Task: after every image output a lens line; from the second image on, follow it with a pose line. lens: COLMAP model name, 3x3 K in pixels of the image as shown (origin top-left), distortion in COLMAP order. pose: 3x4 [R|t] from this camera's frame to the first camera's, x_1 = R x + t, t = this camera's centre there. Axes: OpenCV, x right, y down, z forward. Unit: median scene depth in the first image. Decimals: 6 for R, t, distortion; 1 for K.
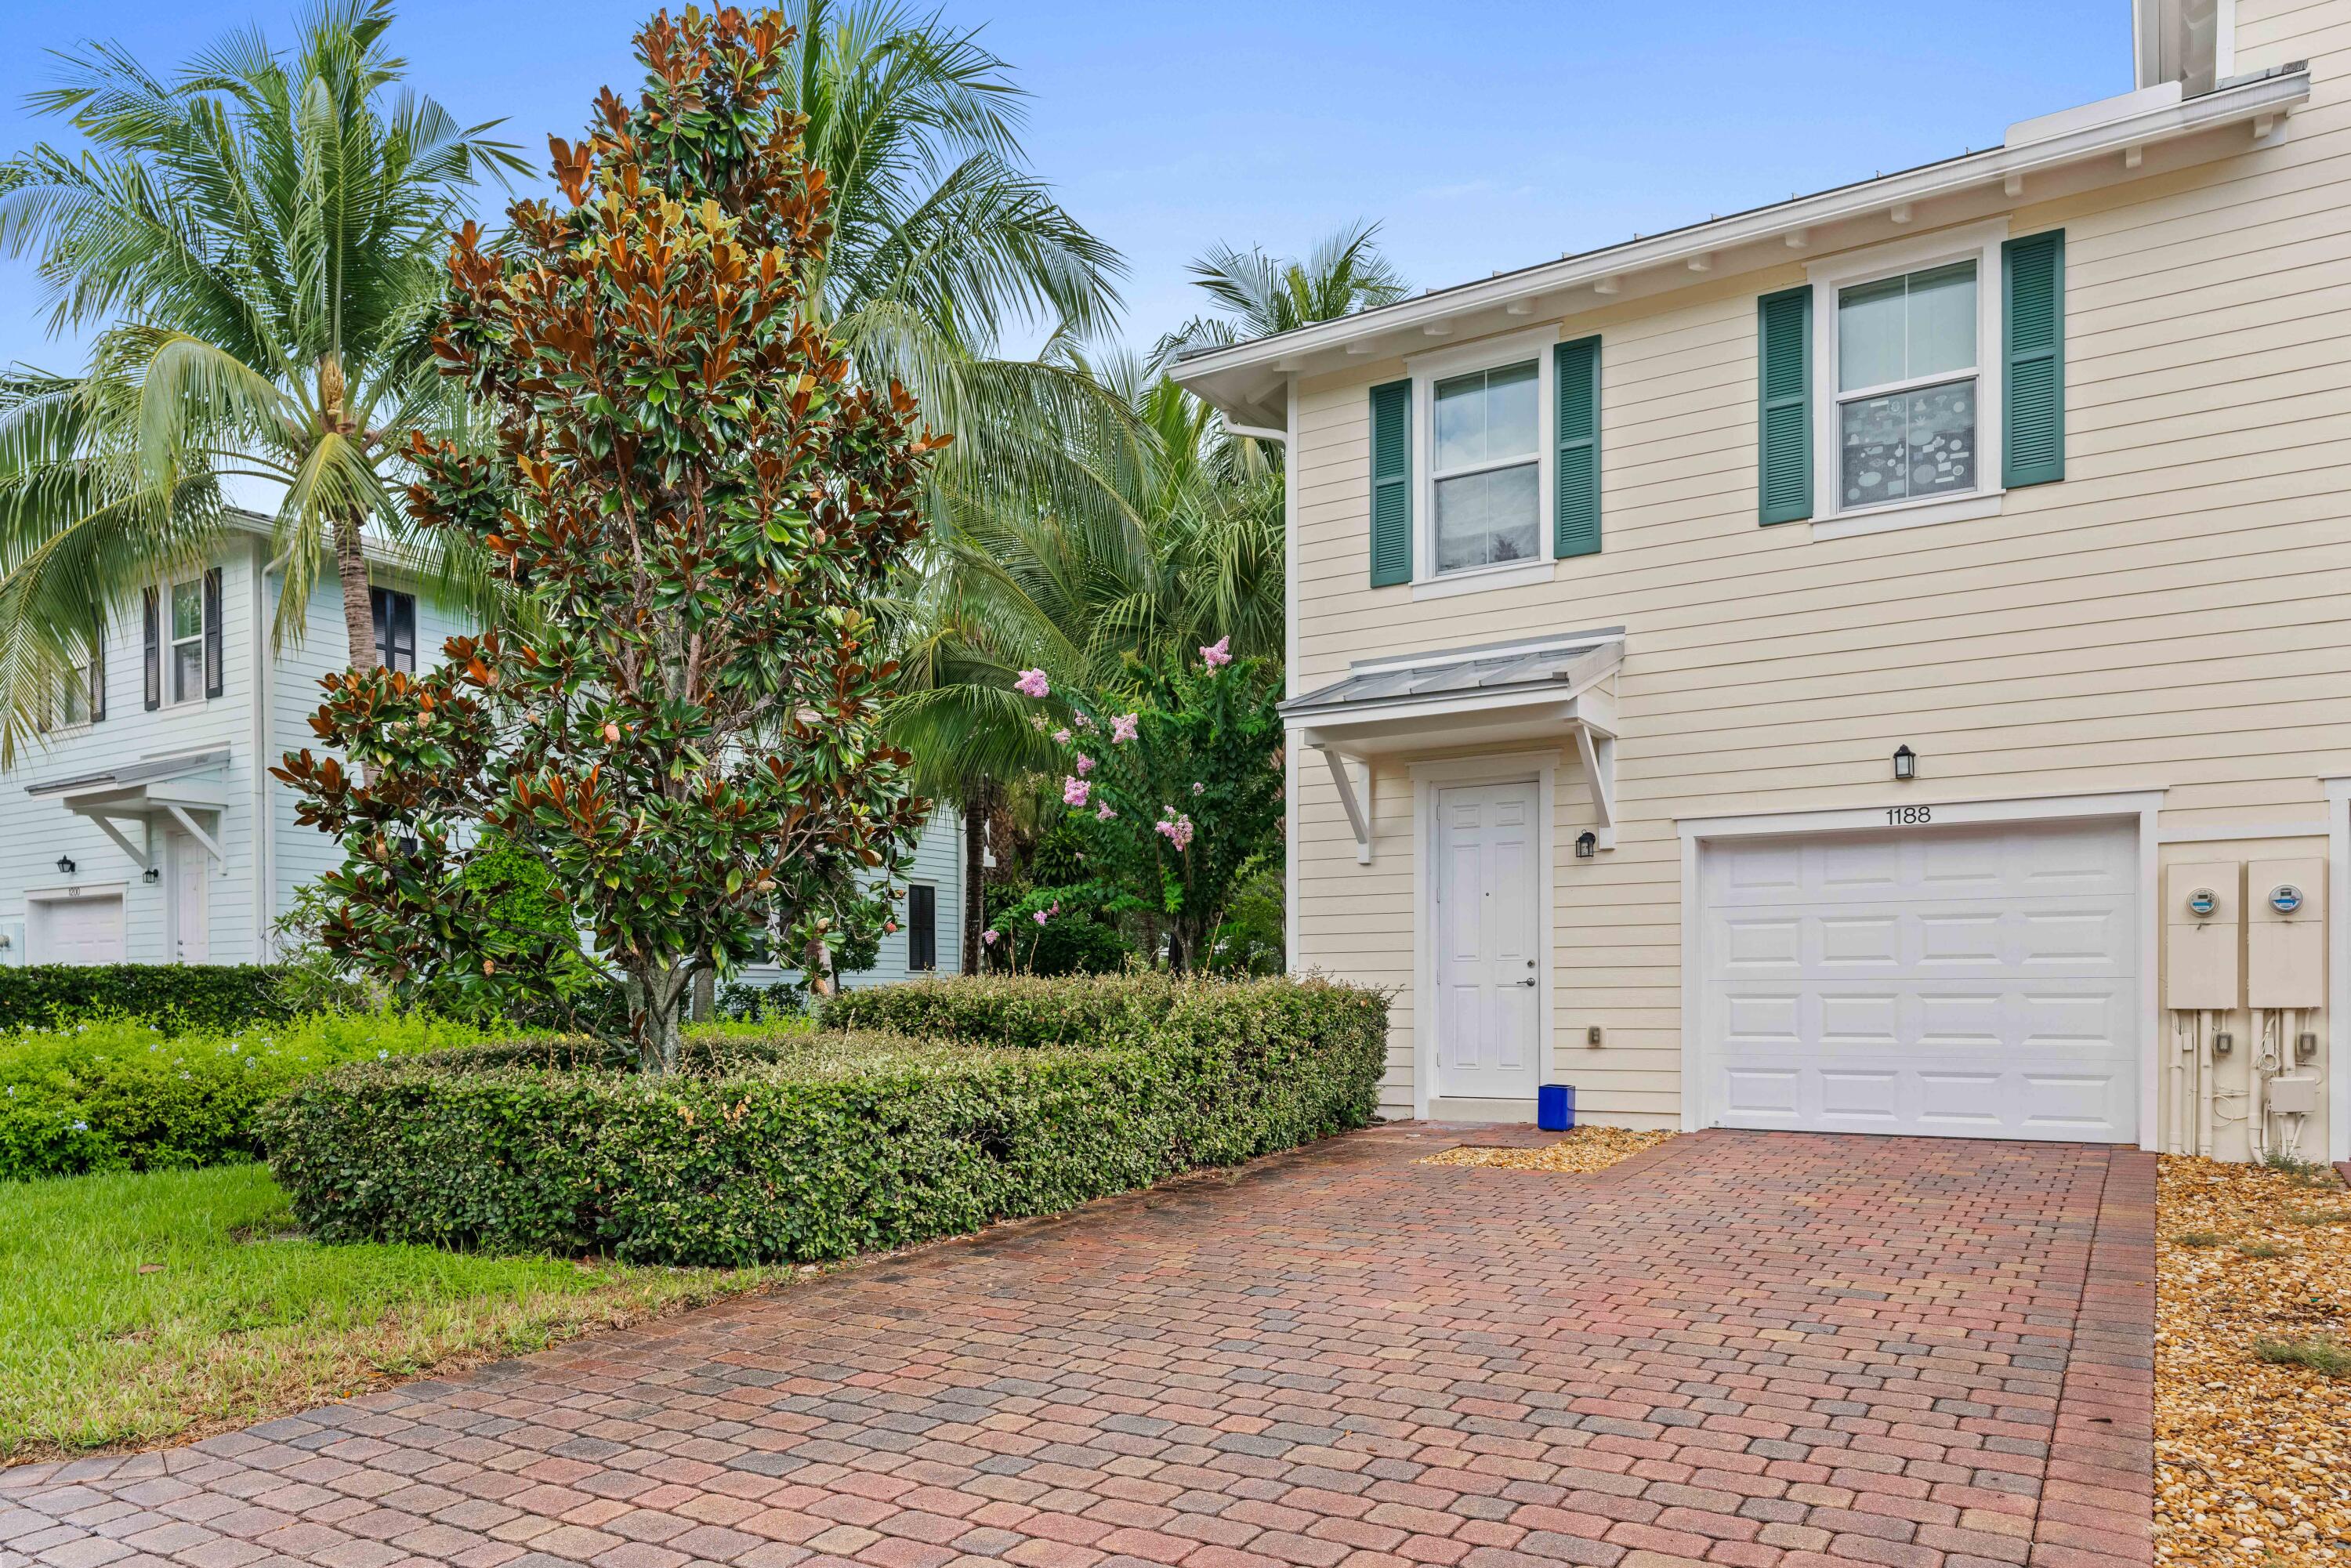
lens RADIAL K [[1563.1, 0, 1175.5], [0, 1563.1, 784.0], [0, 0, 1]] dist [-0.001268, -0.000328]
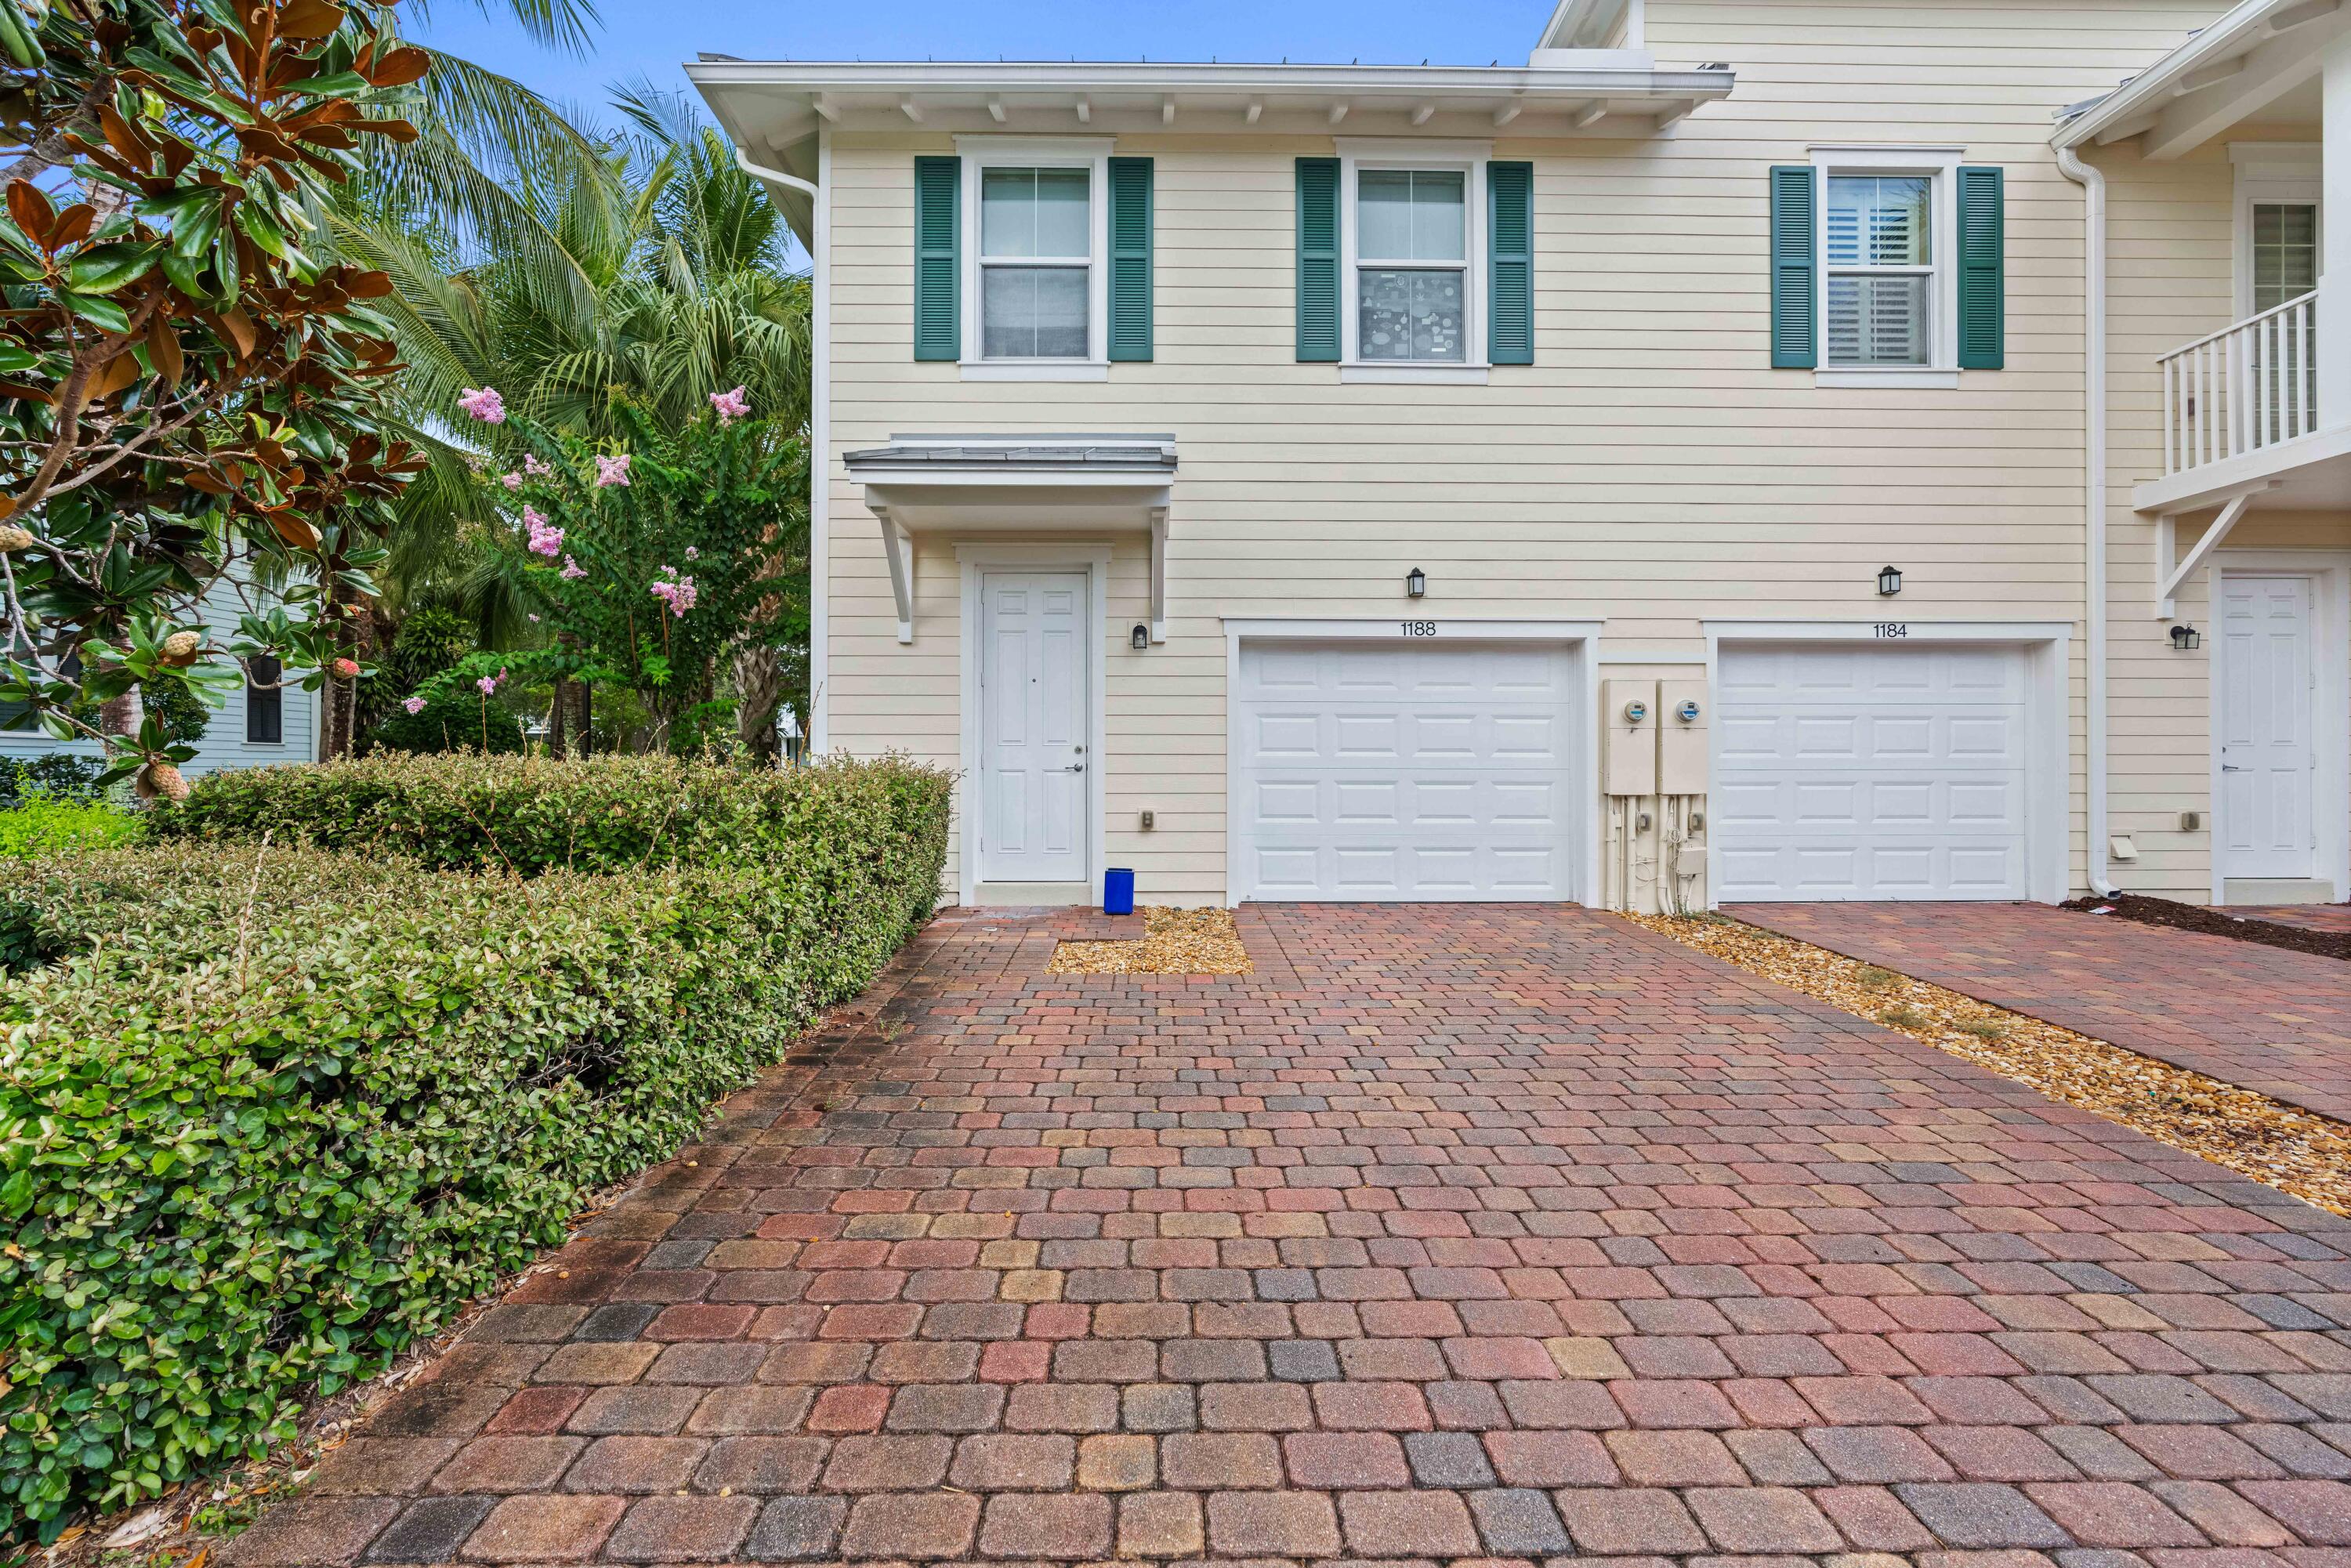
lens RADIAL K [[1067.8, 0, 1176.3], [0, 1067.8, 715.6], [0, 0, 1]] dist [-0.015962, 0.006356]
pose [[0.843612, 0.033030, 0.535936, -0.097092], [-0.078675, 0.994938, 0.062524, 0.045334], [-0.531158, -0.094911, 0.841940, 0.390719]]
